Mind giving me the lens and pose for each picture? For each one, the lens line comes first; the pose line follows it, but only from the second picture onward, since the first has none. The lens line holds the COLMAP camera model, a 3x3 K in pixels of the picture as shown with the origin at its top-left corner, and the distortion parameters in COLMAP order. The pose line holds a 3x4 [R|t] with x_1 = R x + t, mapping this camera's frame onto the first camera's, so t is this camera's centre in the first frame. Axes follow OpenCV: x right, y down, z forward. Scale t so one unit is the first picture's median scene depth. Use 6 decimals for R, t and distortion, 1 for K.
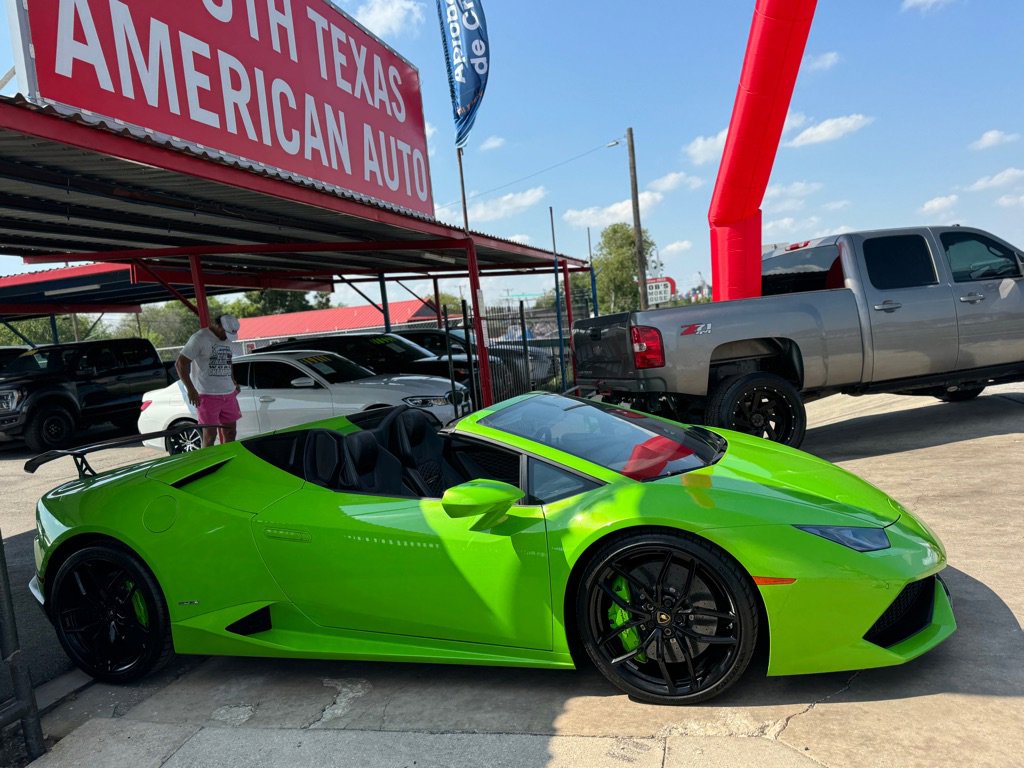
lens RADIAL K [[783.1, 0, 508.5], [0, 783.1, 386.9], [0, 0, 1]] dist [0.080834, -0.136781]
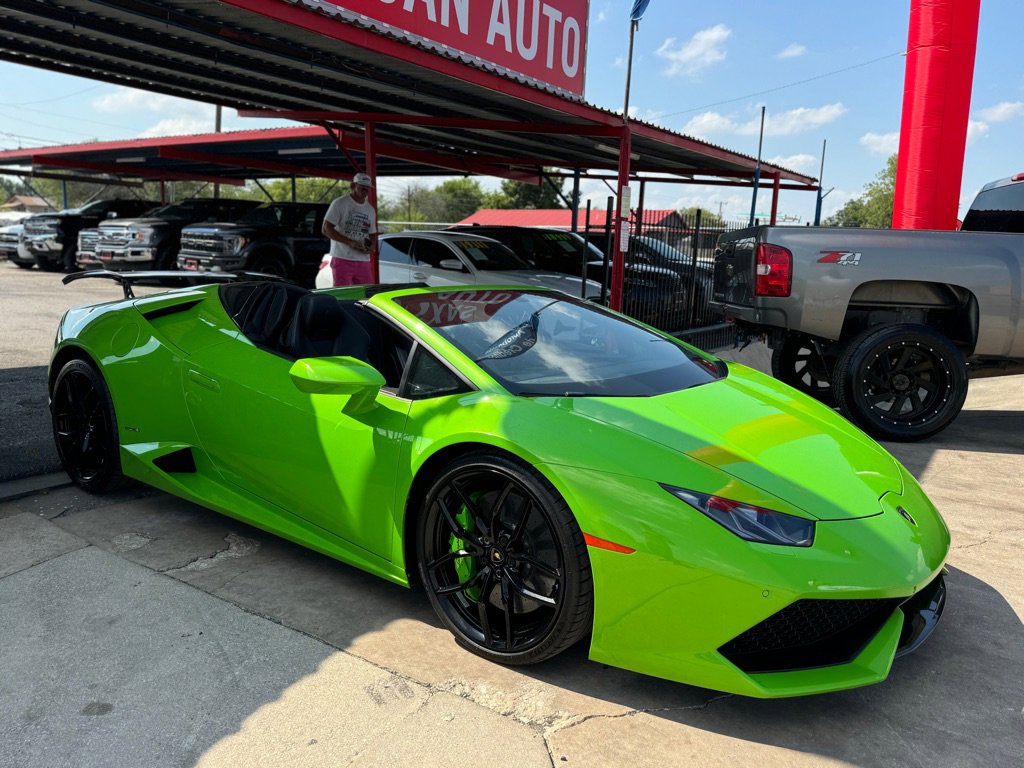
lens RADIAL K [[776.5, 0, 500.0], [0, 776.5, 383.7], [0, 0, 1]] dist [0.080576, -0.108606]
pose [[0.933736, 0.193255, -0.301314, 0.195724], [-0.159343, 0.978145, 0.133574, 0.001751], [0.320542, -0.076711, 0.944123, 0.114604]]
